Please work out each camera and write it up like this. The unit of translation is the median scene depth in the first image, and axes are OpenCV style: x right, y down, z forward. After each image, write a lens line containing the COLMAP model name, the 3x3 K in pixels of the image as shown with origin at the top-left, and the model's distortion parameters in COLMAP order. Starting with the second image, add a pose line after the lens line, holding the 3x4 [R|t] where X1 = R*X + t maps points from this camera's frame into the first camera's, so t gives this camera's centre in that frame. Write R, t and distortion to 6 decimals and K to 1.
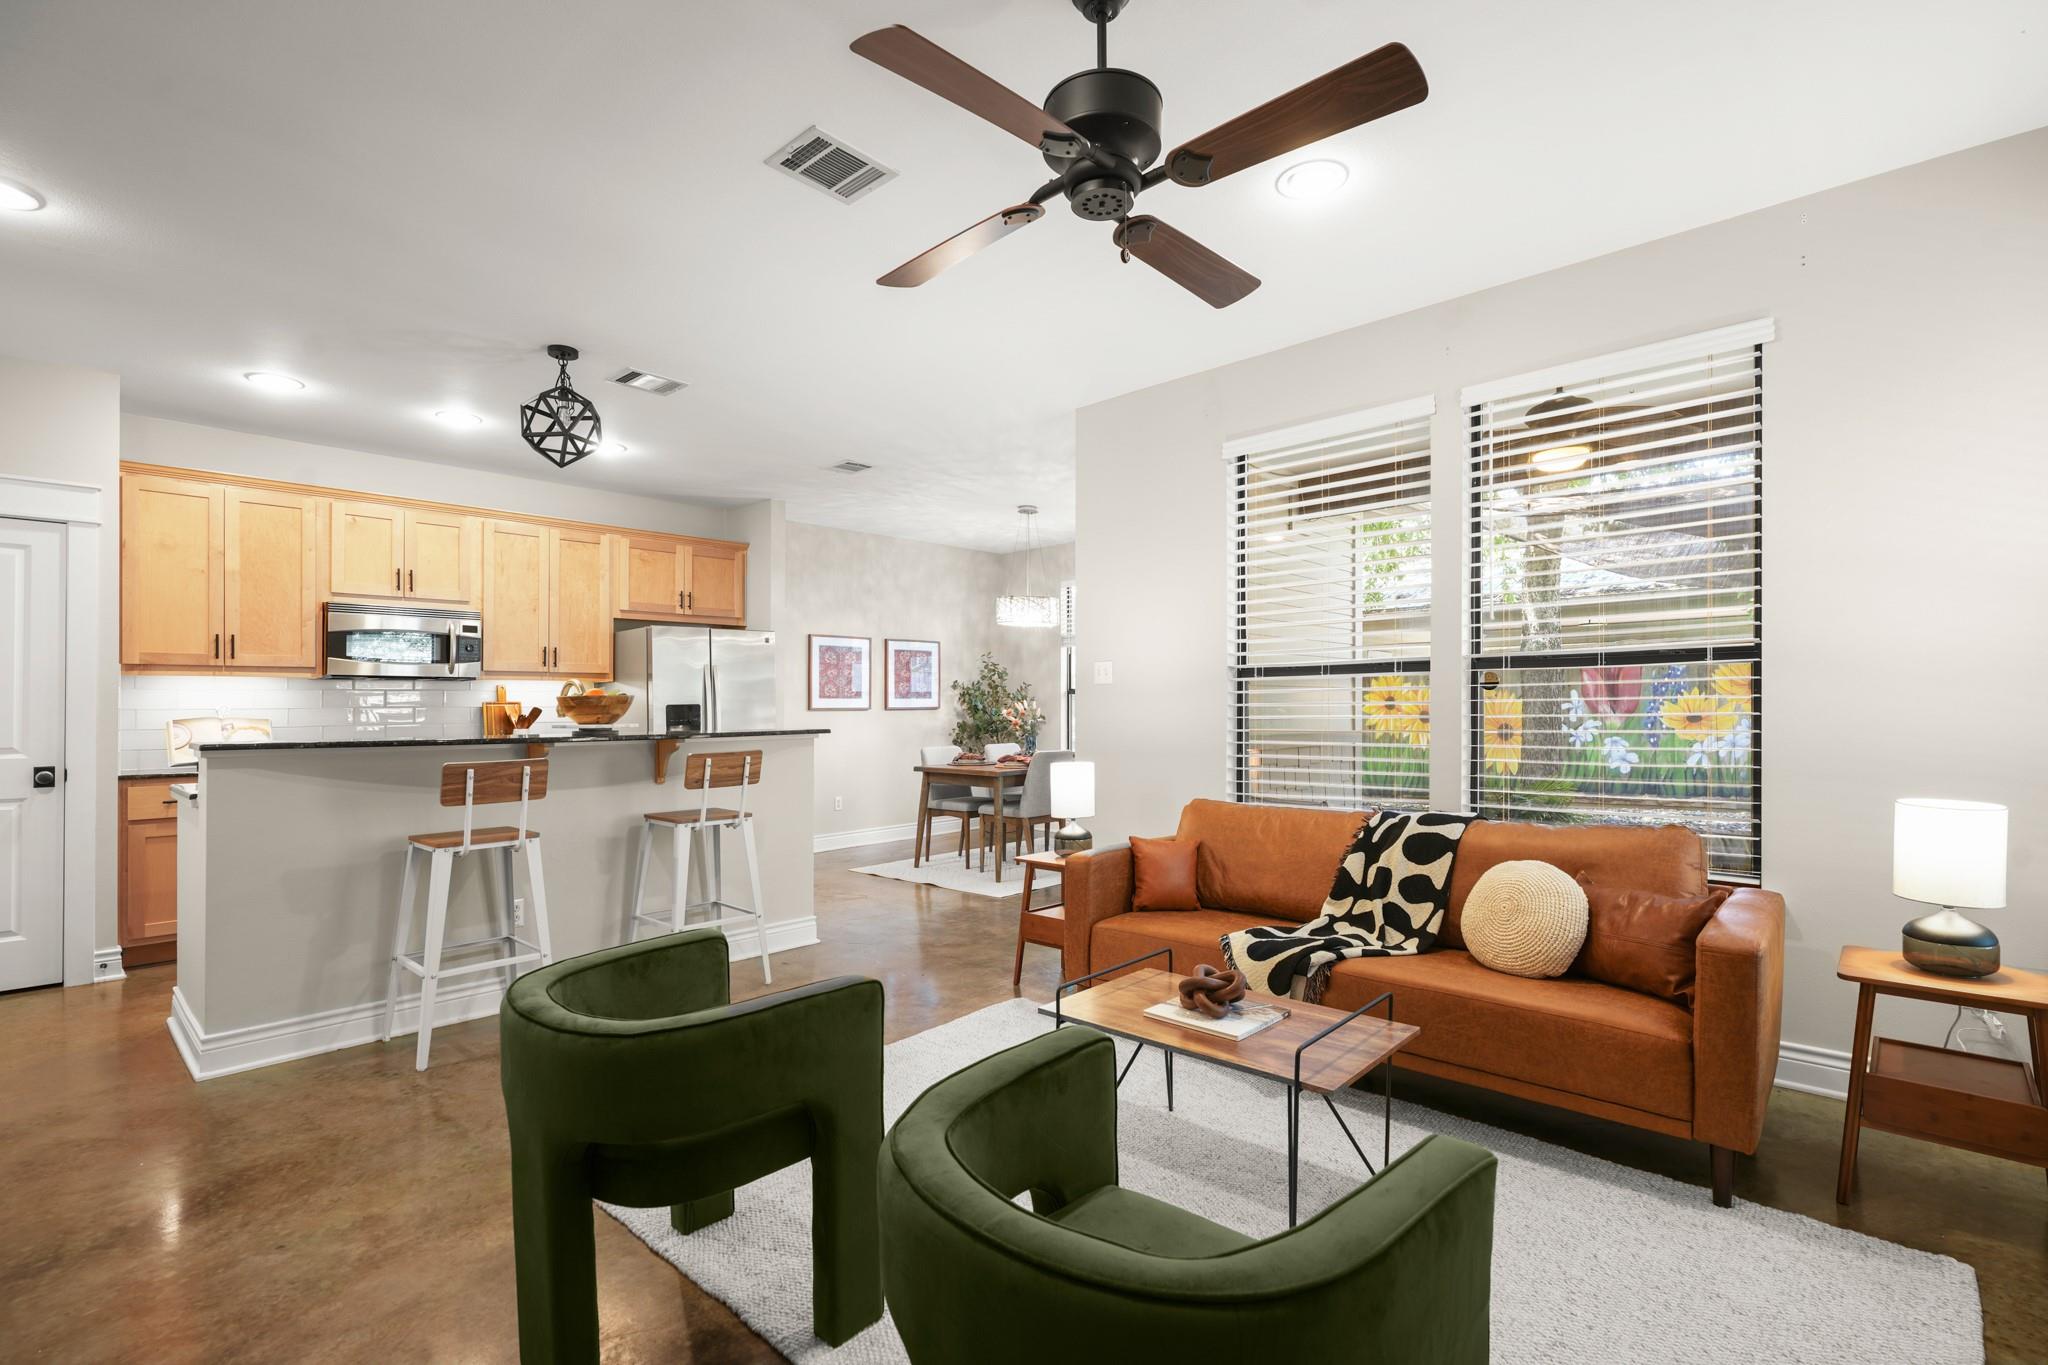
lens RADIAL K [[930.7, 0, 1023.5], [0, 930.7, 697.2], [0, 0, 1]] dist [-0.008742, 0.001302]
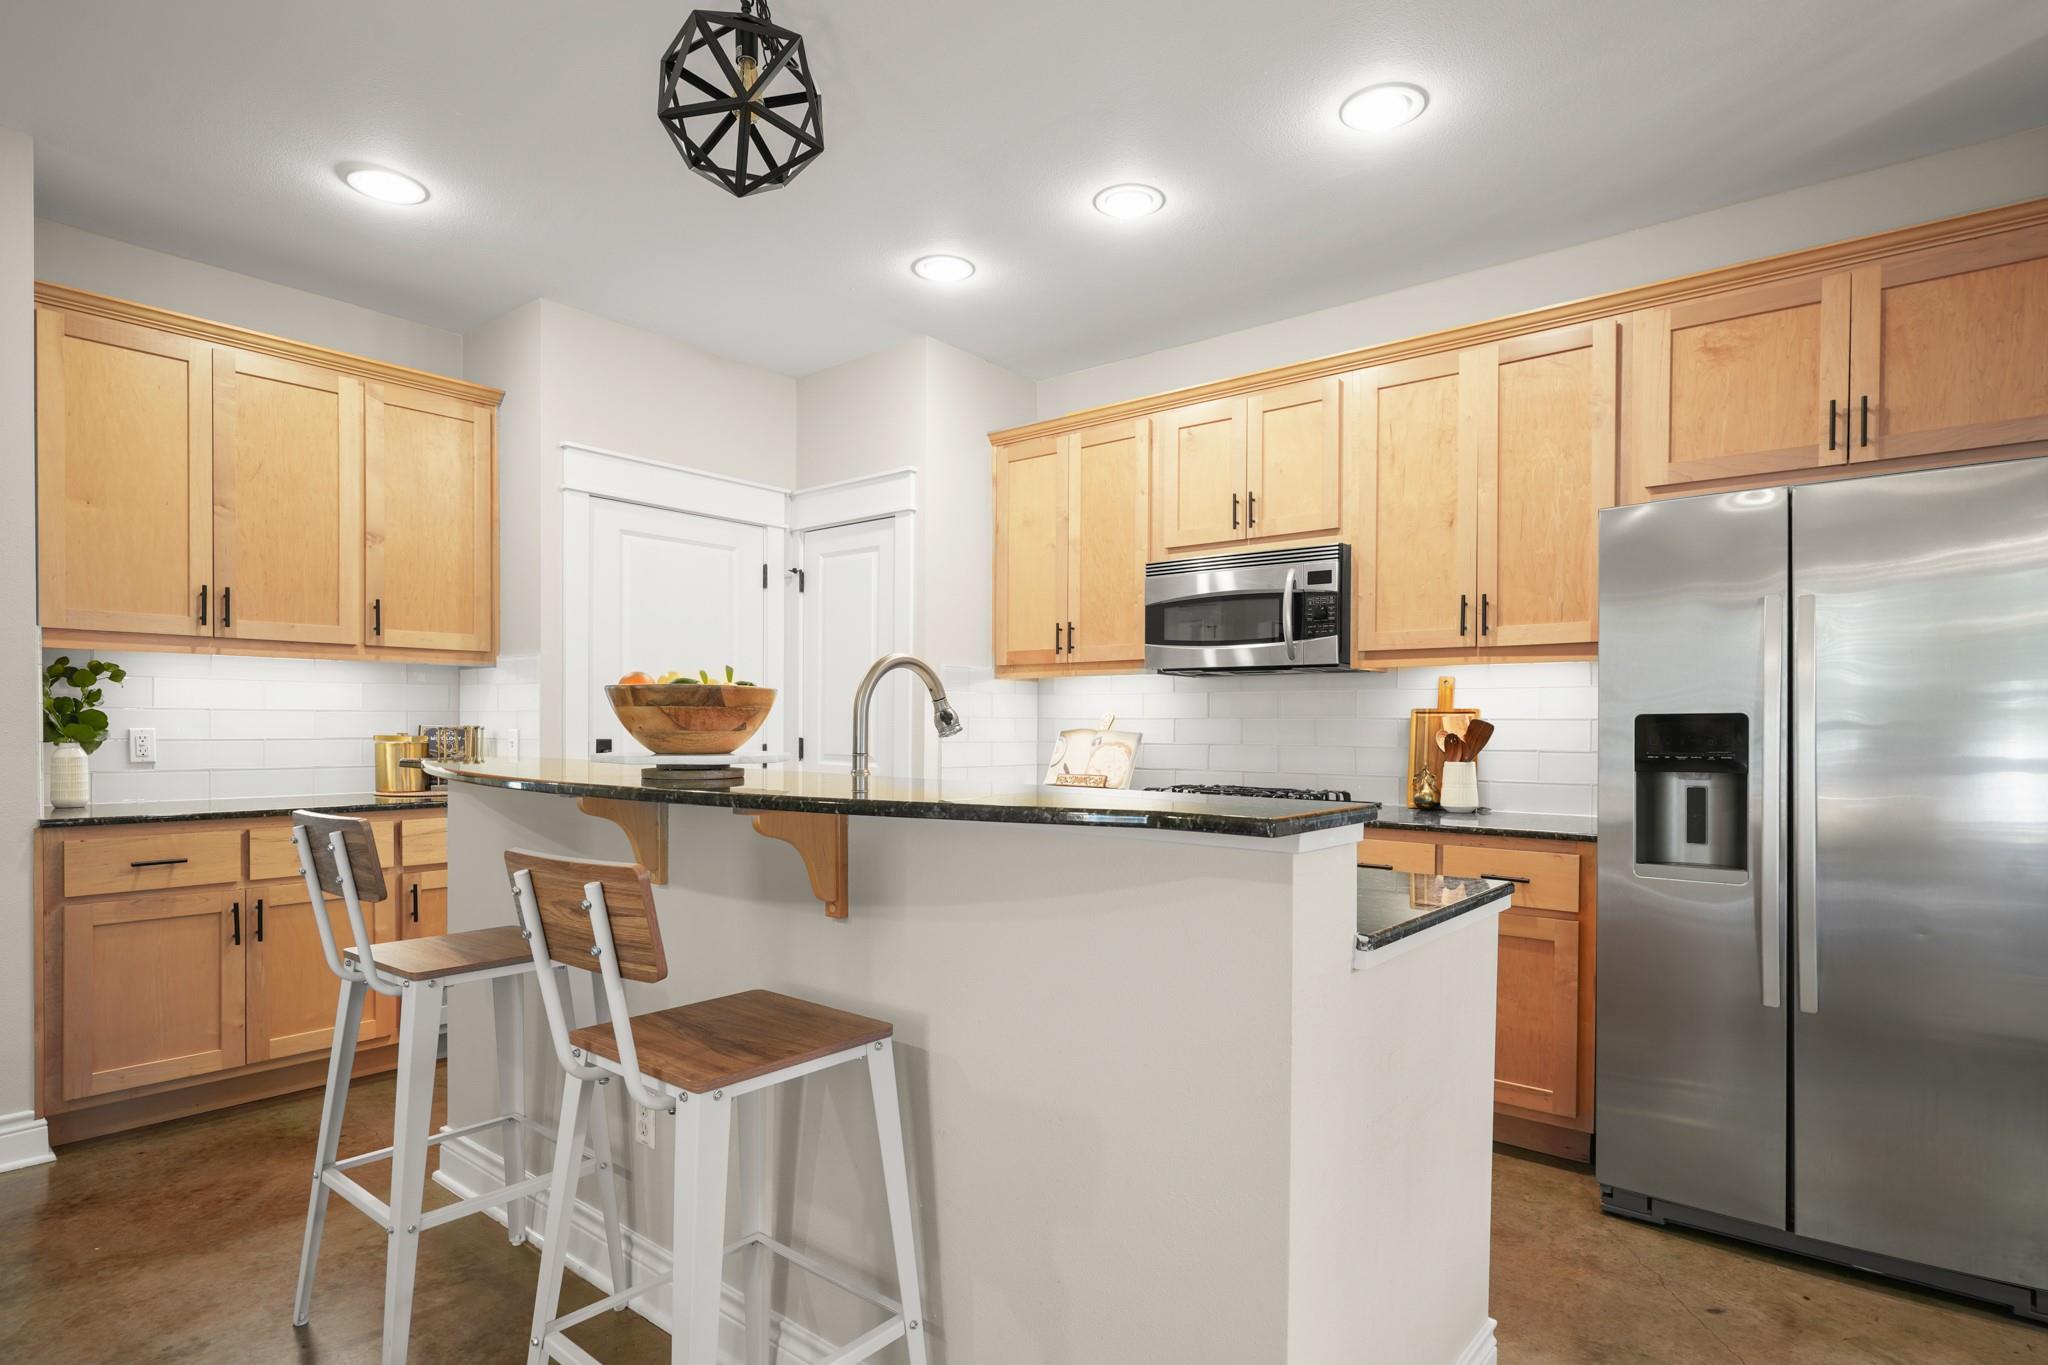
lens RADIAL K [[1072.5, 0, 1025.8], [0, 1072.5, 716.0], [0, 0, 1]] dist [-0.001327, -0.001446]
pose [[0.059882, 0.003059, -0.998201, 0.030413], [0.003473, 0.999989, 0.003273, 0.006140], [0.998199, -0.003663, 0.059870, 0.687539]]
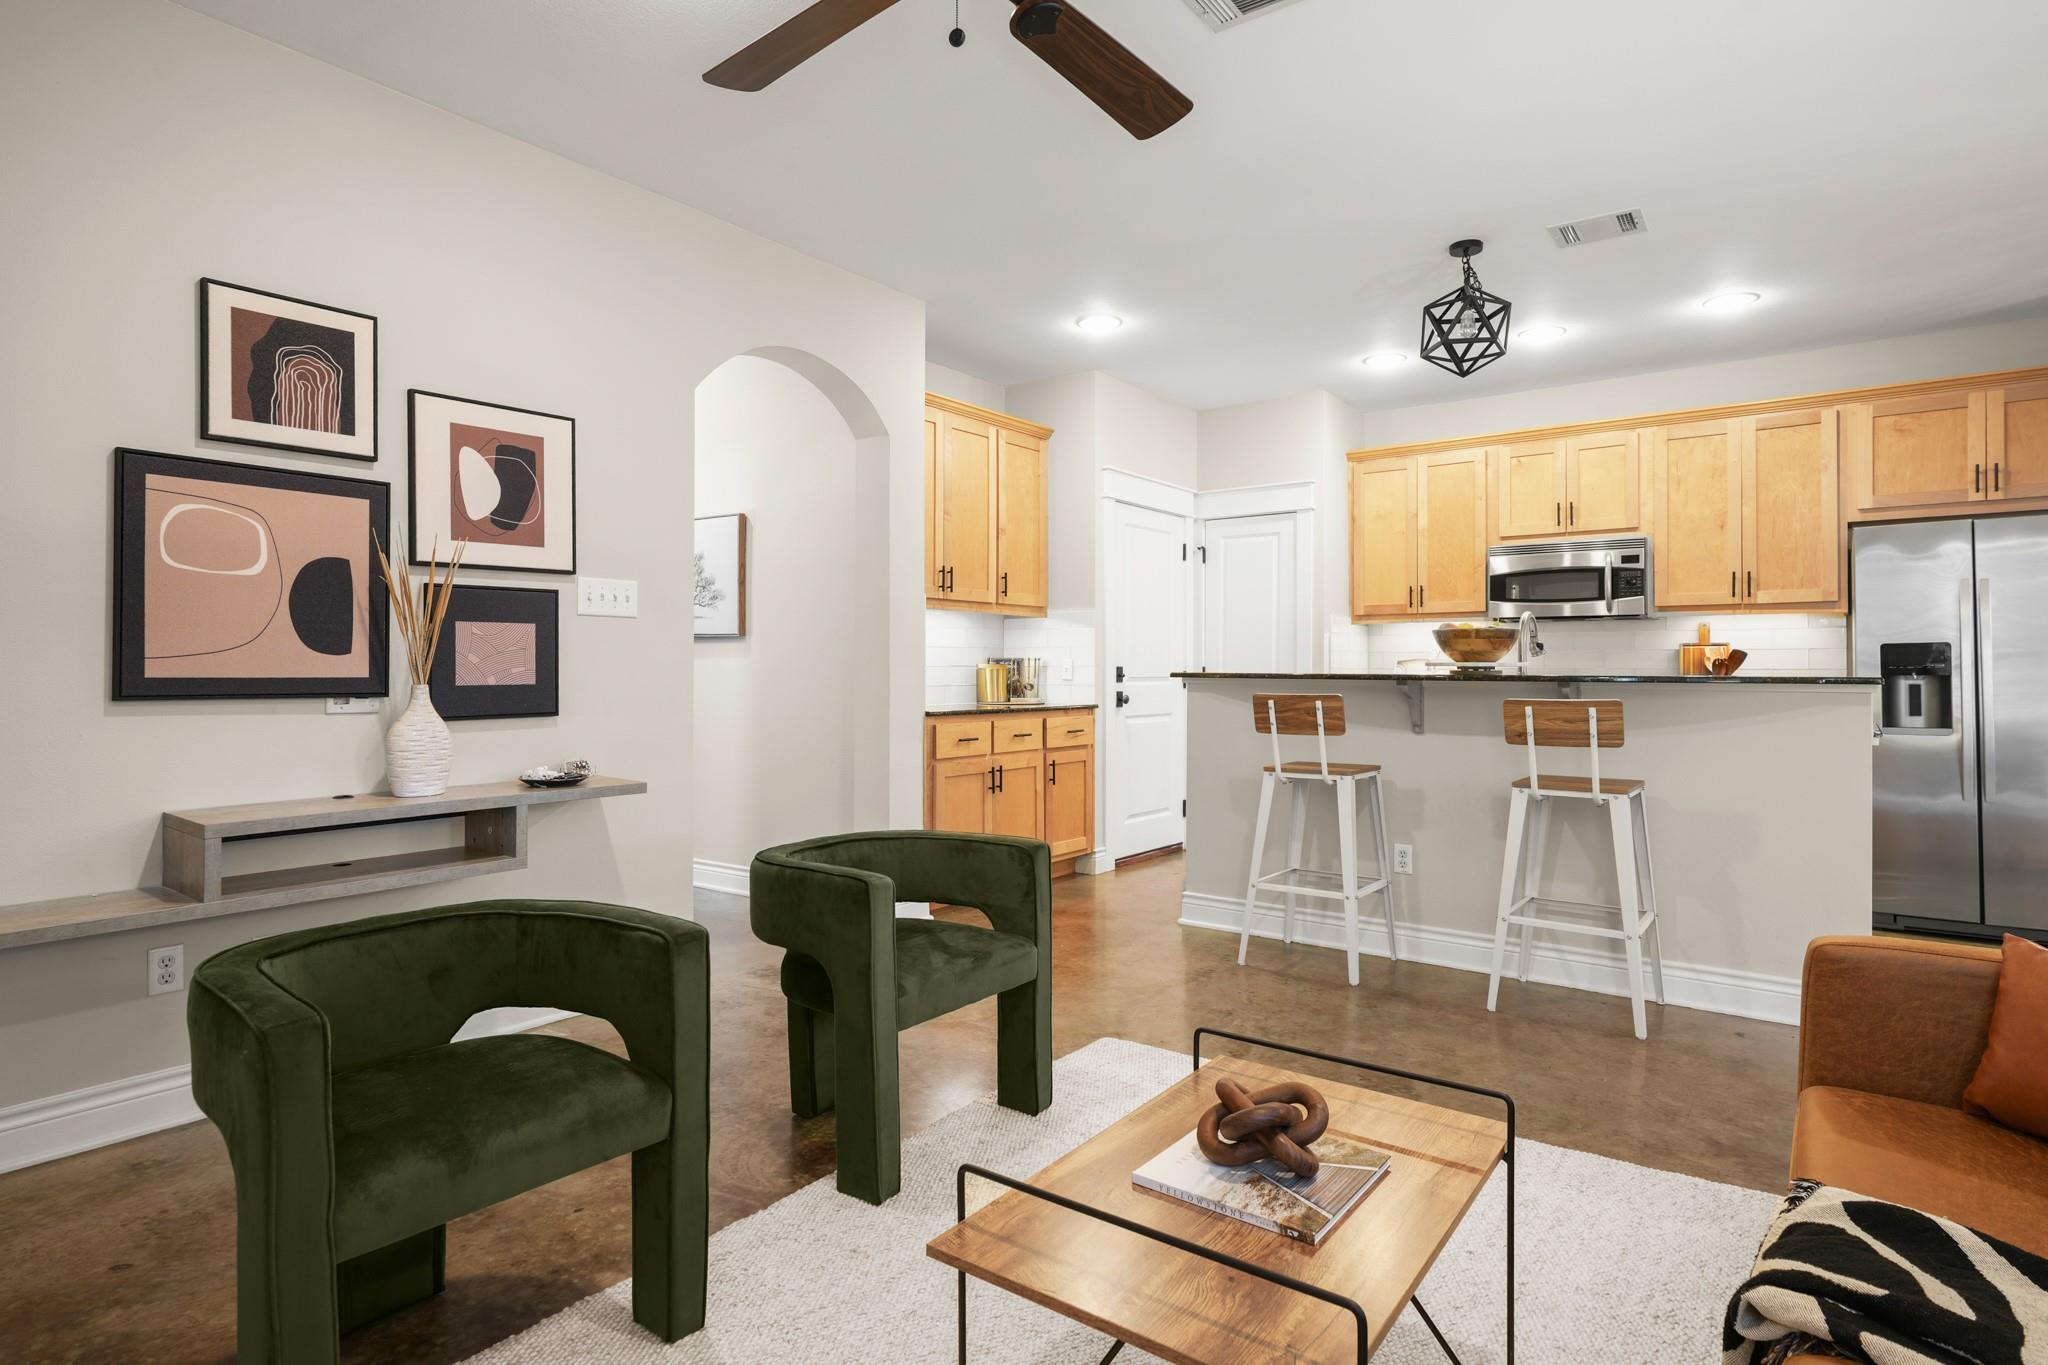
lens RADIAL K [[1072.5, 0, 1017.3], [0, 1072.5, 639.8], [0, 0, 1]] dist [-0.001327, -0.001446]
pose [[0.090939, -0.015941, -0.995729, 0.307863], [0.006779, 0.999859, -0.015388, 0.012229], [0.995833, -0.005350, 0.091035, 0.293262]]
